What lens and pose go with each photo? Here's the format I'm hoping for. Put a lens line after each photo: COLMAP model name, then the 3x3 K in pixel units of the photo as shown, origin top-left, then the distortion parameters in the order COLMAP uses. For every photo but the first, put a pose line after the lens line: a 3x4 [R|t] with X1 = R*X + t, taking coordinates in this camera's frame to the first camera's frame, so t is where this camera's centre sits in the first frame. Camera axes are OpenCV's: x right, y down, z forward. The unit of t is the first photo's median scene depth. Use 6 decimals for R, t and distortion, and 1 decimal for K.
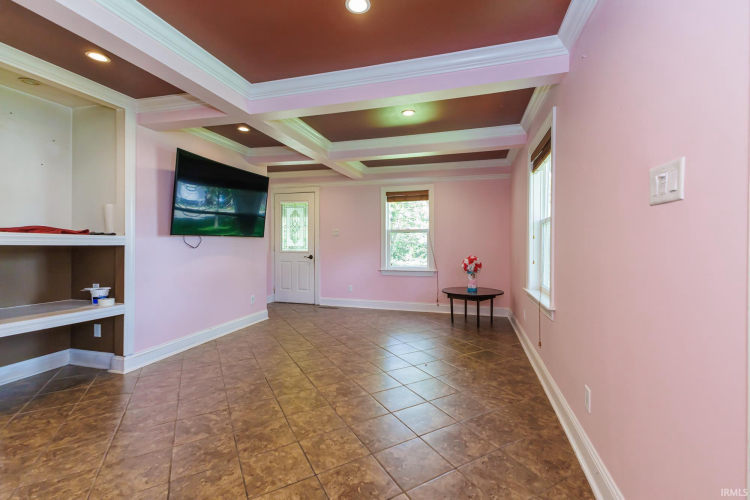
lens RADIAL K [[332.6, 0, 375.0], [0, 332.6, 250.0], [0, 0, 1]] dist [0.000953, 0.000033]
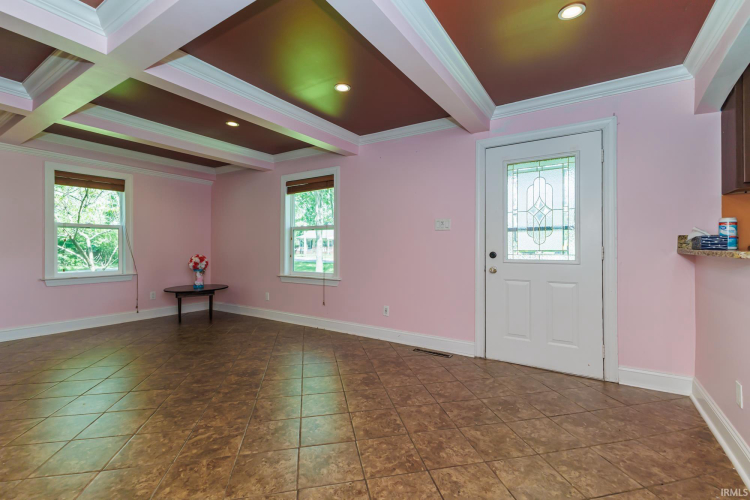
lens RADIAL K [[320.2, 0, 394.8], [0, 320.2, 247.3], [0, 0, 1]] dist [-0.001210, -0.000826]
pose [[0.268034, -0.001655, 0.963408, -0.731010], [0.014728, 0.999889, -0.002380, 0.009242], [-0.963297, 0.014827, 0.268028, 0.177268]]
